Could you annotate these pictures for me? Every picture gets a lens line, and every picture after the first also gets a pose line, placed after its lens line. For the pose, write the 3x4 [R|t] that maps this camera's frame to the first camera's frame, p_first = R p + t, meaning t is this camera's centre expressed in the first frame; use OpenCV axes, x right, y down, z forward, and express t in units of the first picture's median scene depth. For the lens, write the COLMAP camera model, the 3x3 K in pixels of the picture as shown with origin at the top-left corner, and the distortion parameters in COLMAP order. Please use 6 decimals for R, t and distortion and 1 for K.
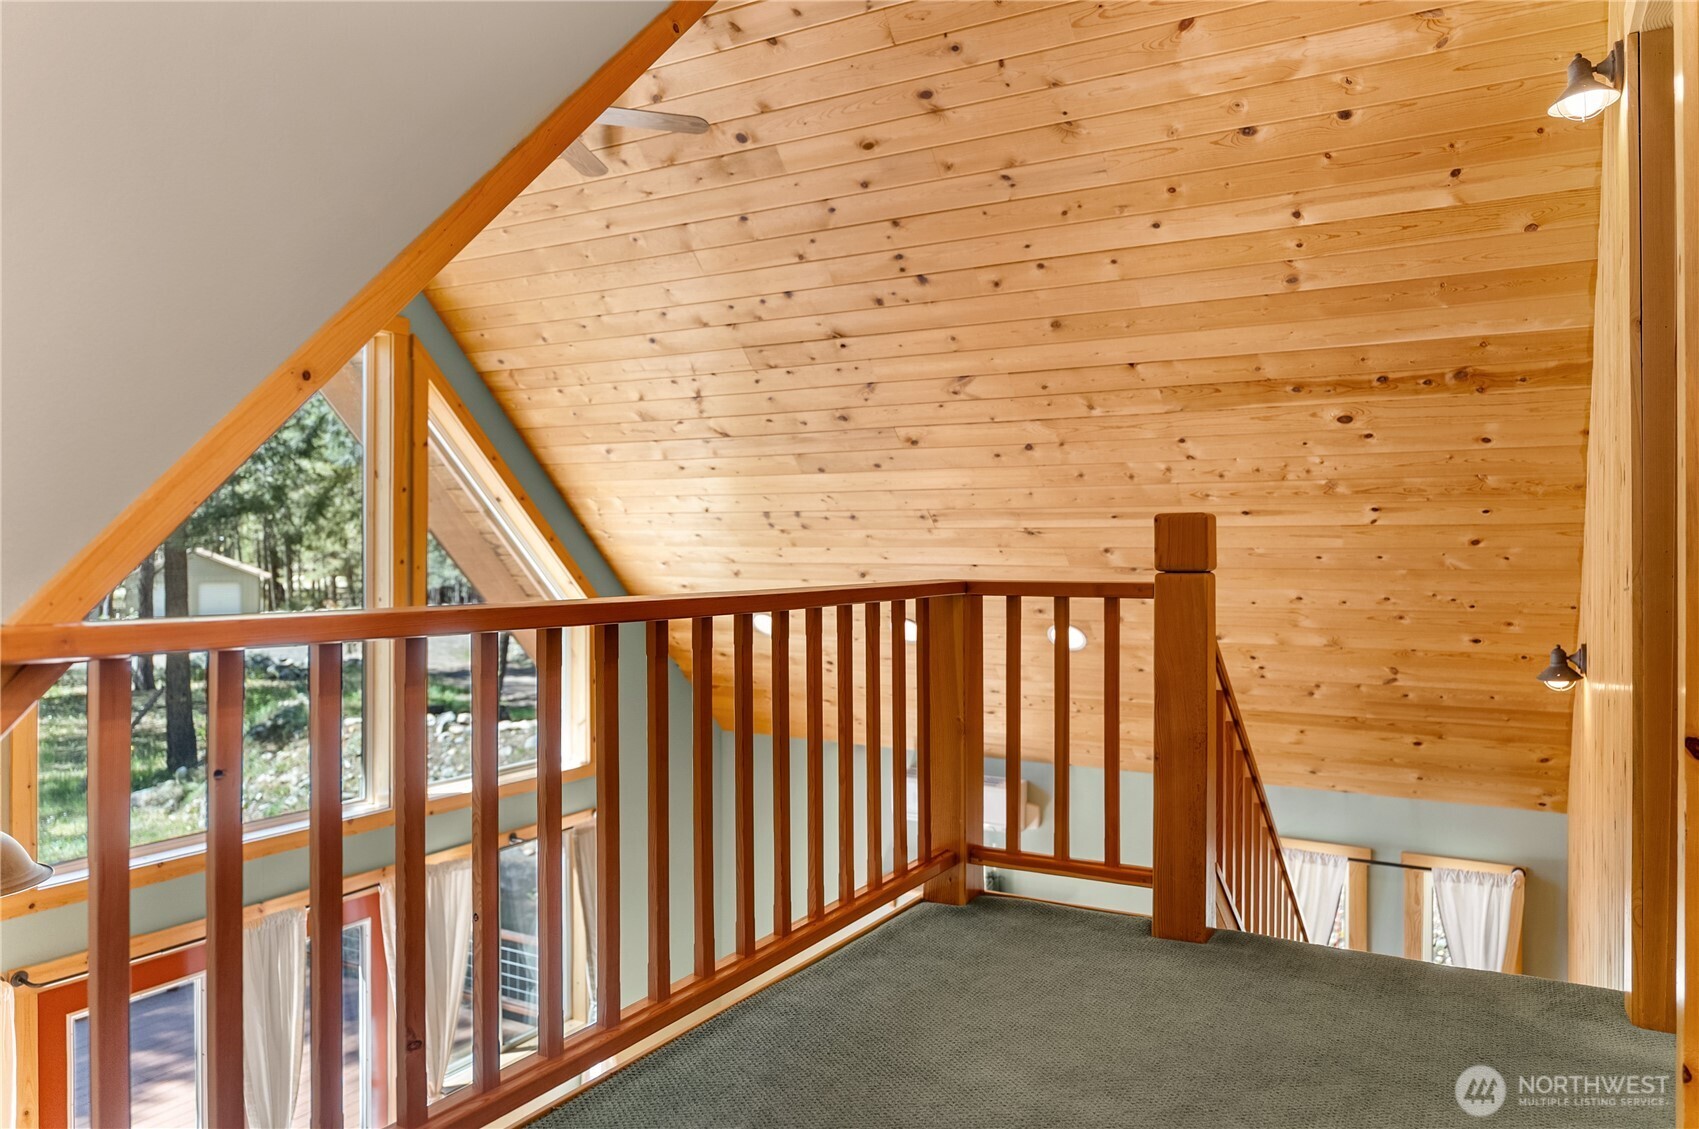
lens RADIAL K [[1170.3, 0, 852.2], [0, 1170.3, 548.1], [0, 0, 1]] dist [-0.011056, -0.008624]
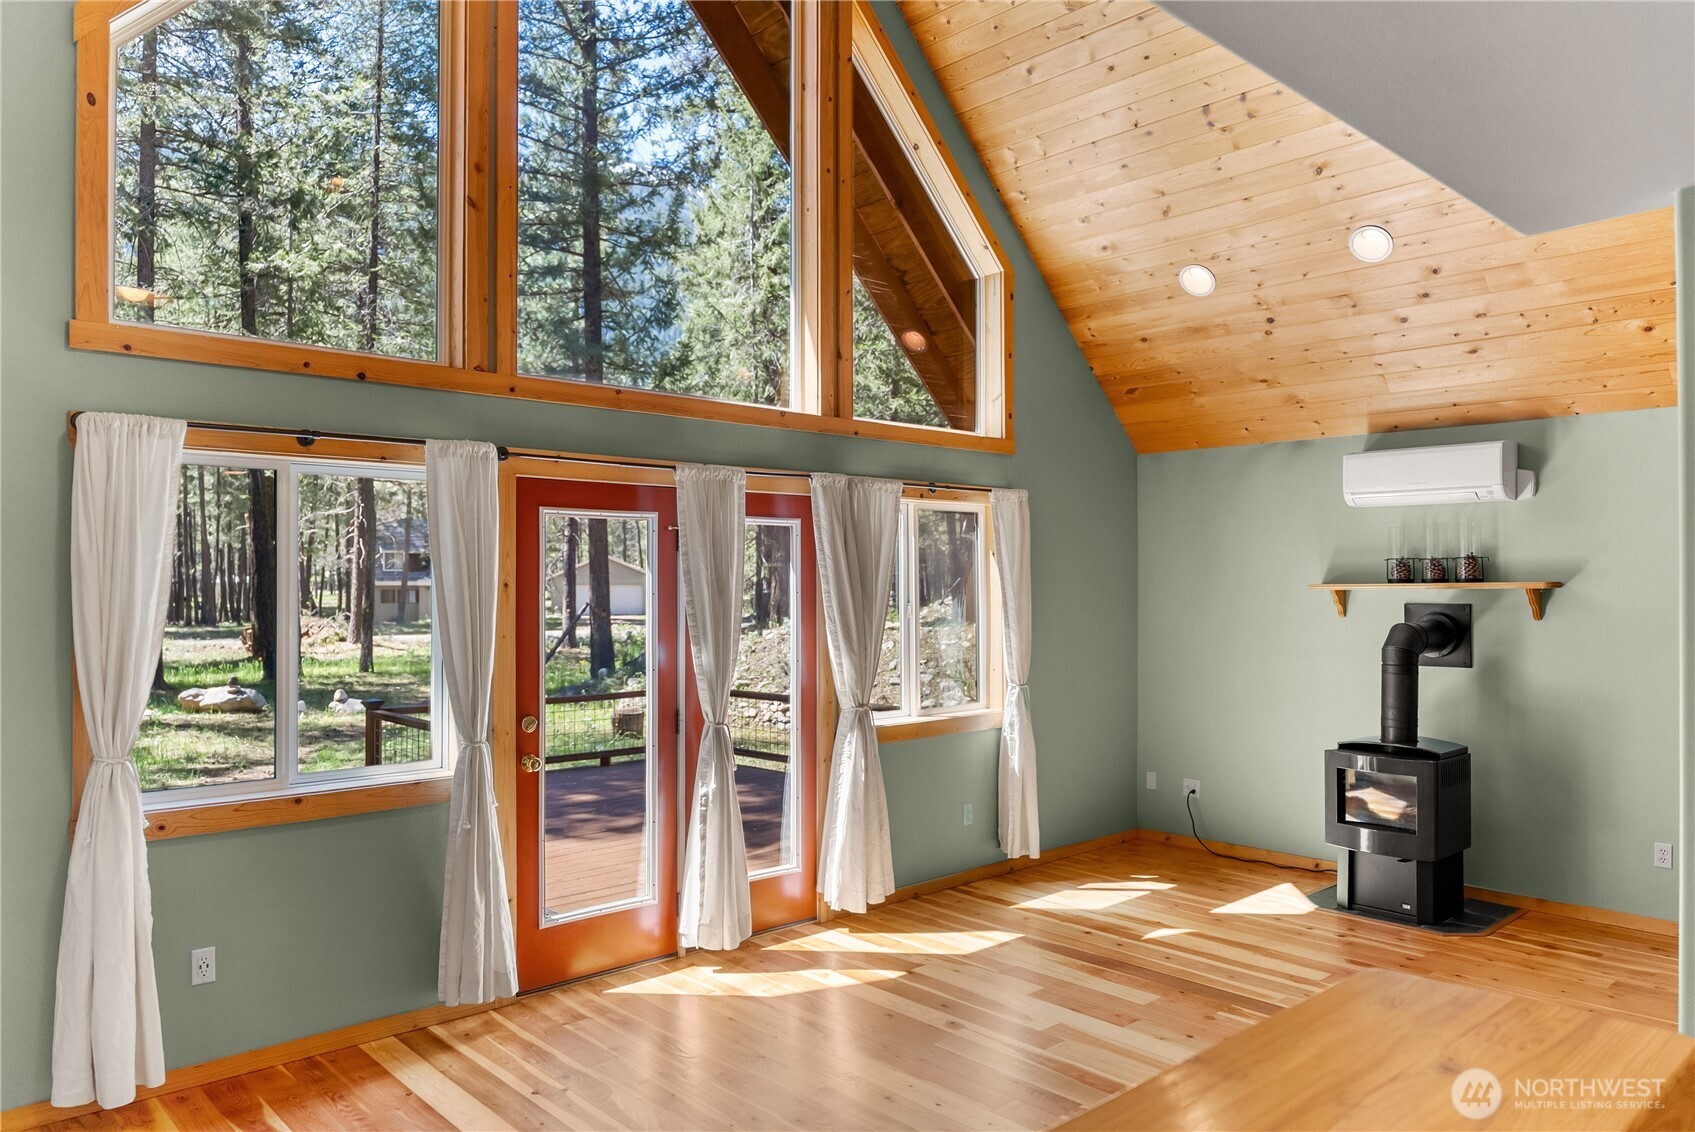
lens RADIAL K [[1161.6, 0, 841.3], [0, 1161.6, 580.0], [0, 0, 1]] dist [-0.012067, -0.002007]
pose [[0.951879, -0.003501, -0.306453, -0.069605], [0.003485, 0.999994, -0.000599, 0.340673], [0.306453, -0.000498, 0.951886, 0.060164]]
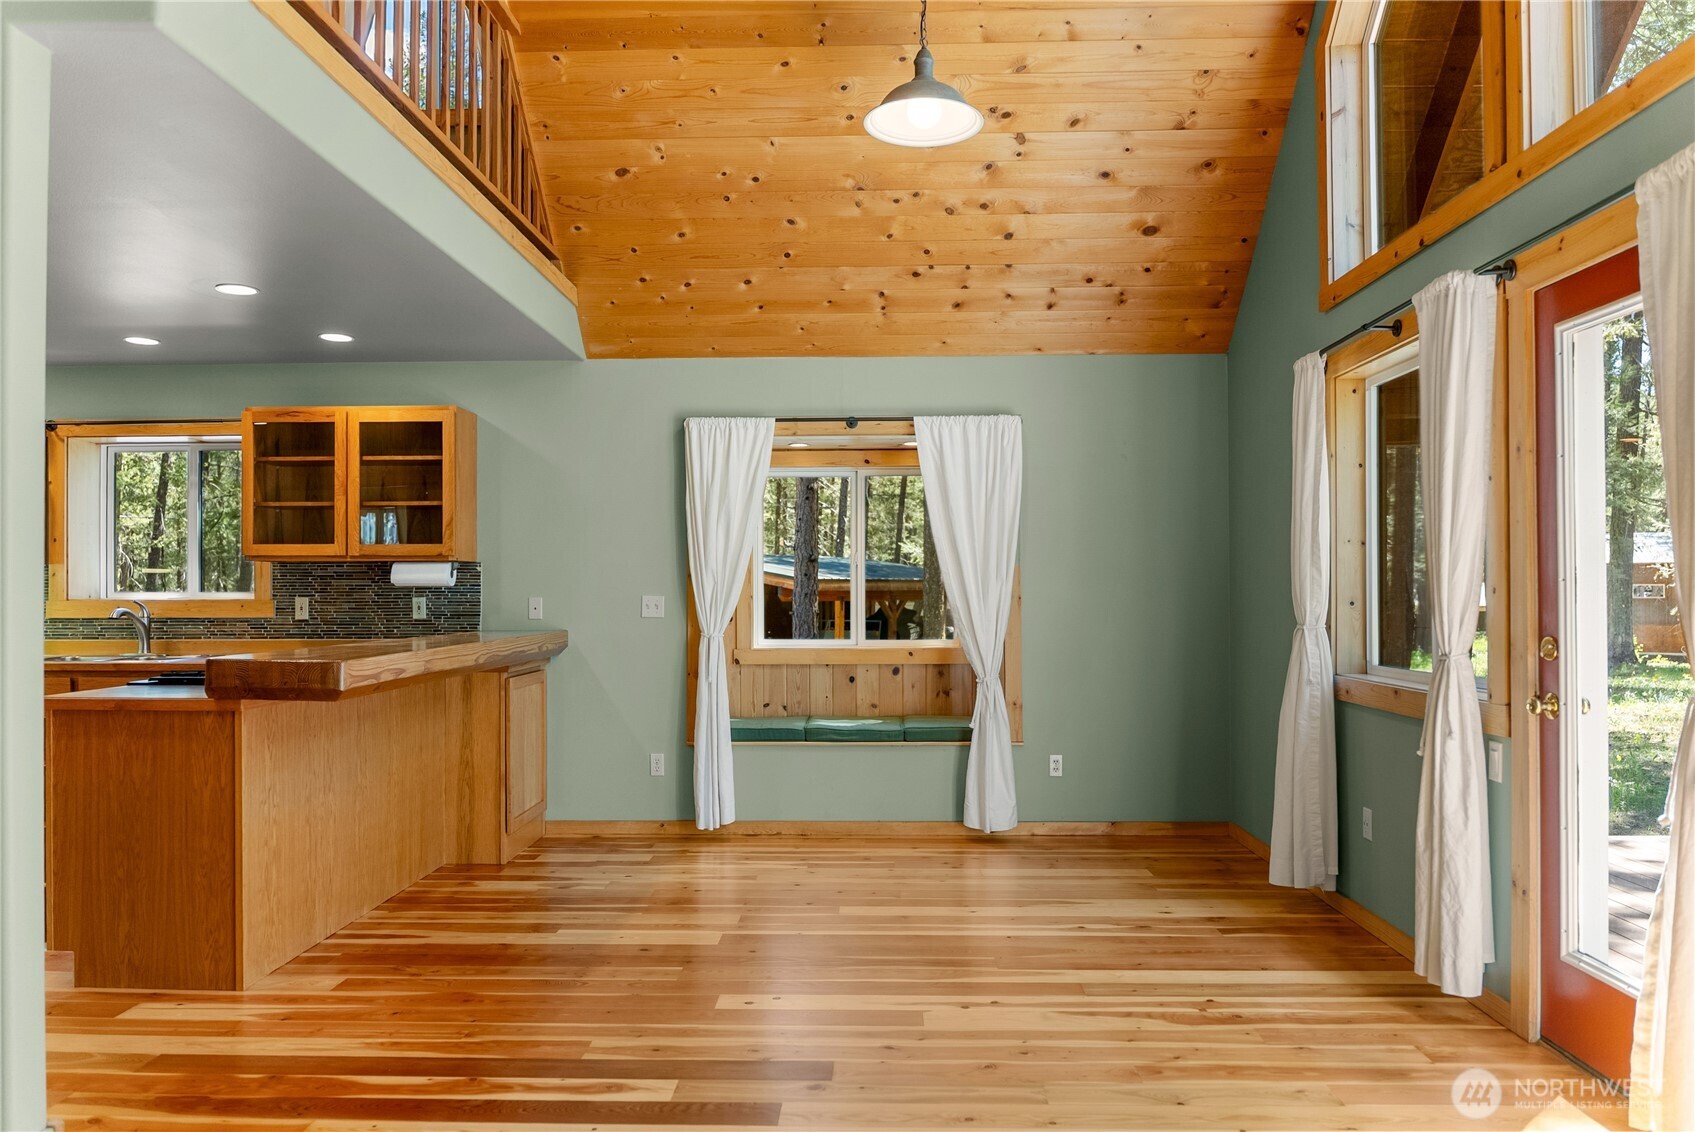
lens RADIAL K [[1161.6, 0, 841.3], [0, 1161.6, 580.0], [0, 0, 1]] dist [-0.012067, -0.002007]
pose [[-0.884539, -0.005784, -0.466429, 0.020345], [0.001666, 0.999878, -0.015558, 0.410855], [0.466462, -0.014538, -0.884422, 1.024855]]
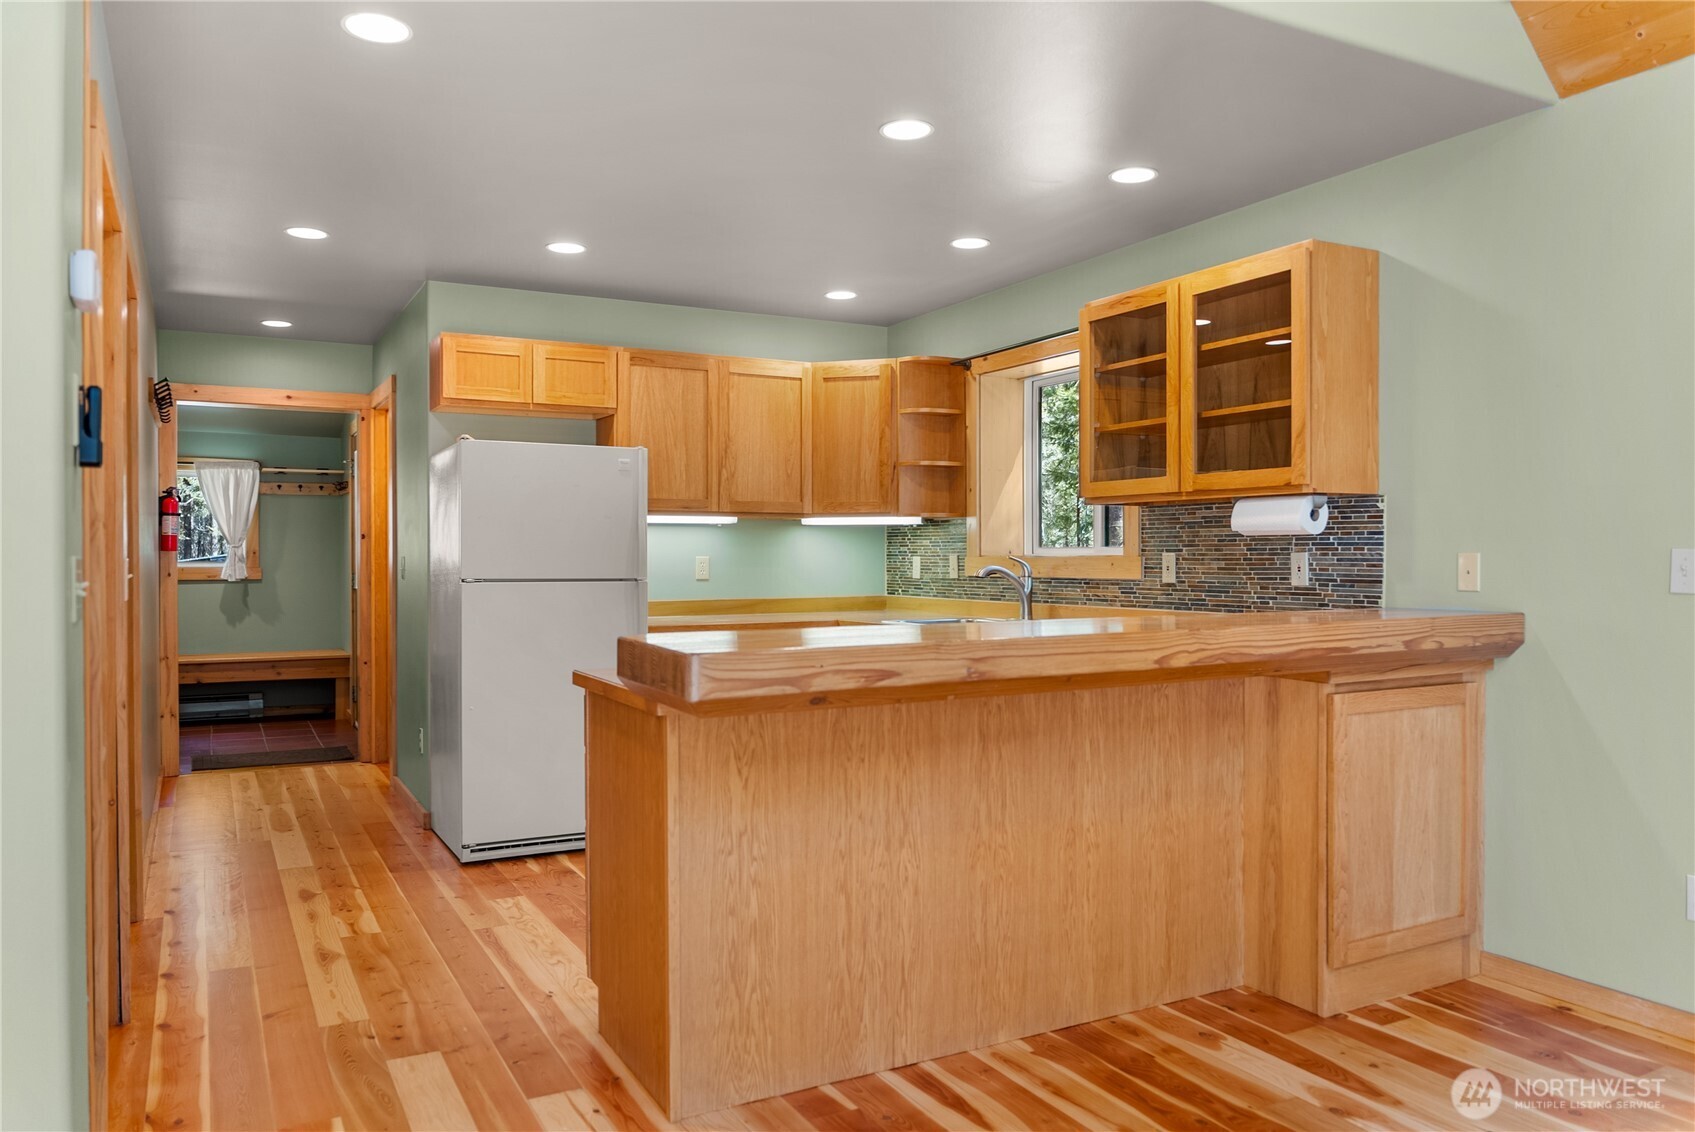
lens RADIAL K [[1201.1, 0, 846.8], [0, 1201.1, 564.3], [0, 0, 1]] dist [-0.007840, -0.000470]
pose [[-0.847861, -0.005261, 0.530193, -0.265036], [-0.002465, 0.999979, 0.005981, 0.412711], [-0.530213, 0.003764, -0.847856, 0.674924]]
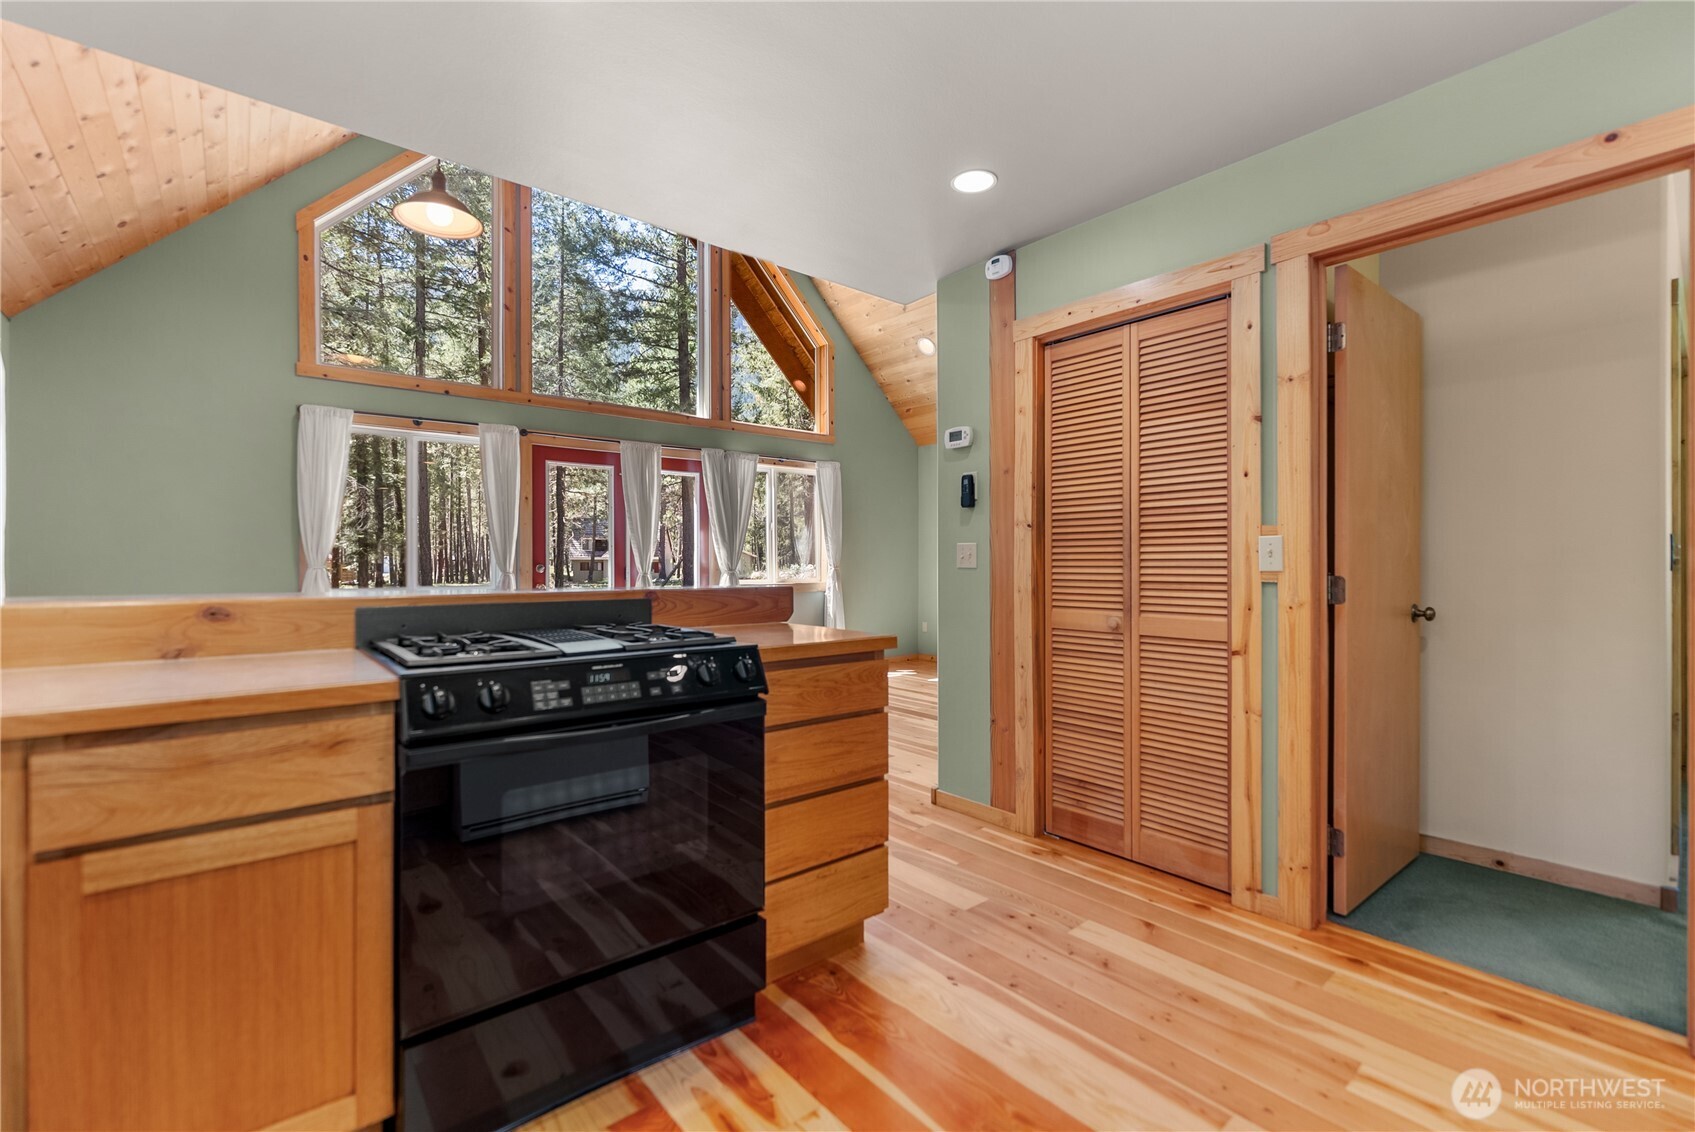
lens RADIAL K [[742.4, 0, 845.2], [0, 742.4, 562.0], [0, 0, 1]] dist [0.000208, 0.000084]
pose [[0.936574, -0.005123, -0.350432, 0.217144], [0.005840, 0.999982, 0.000989, 0.426448], [0.350421, -0.002973, 0.936588, -0.049968]]
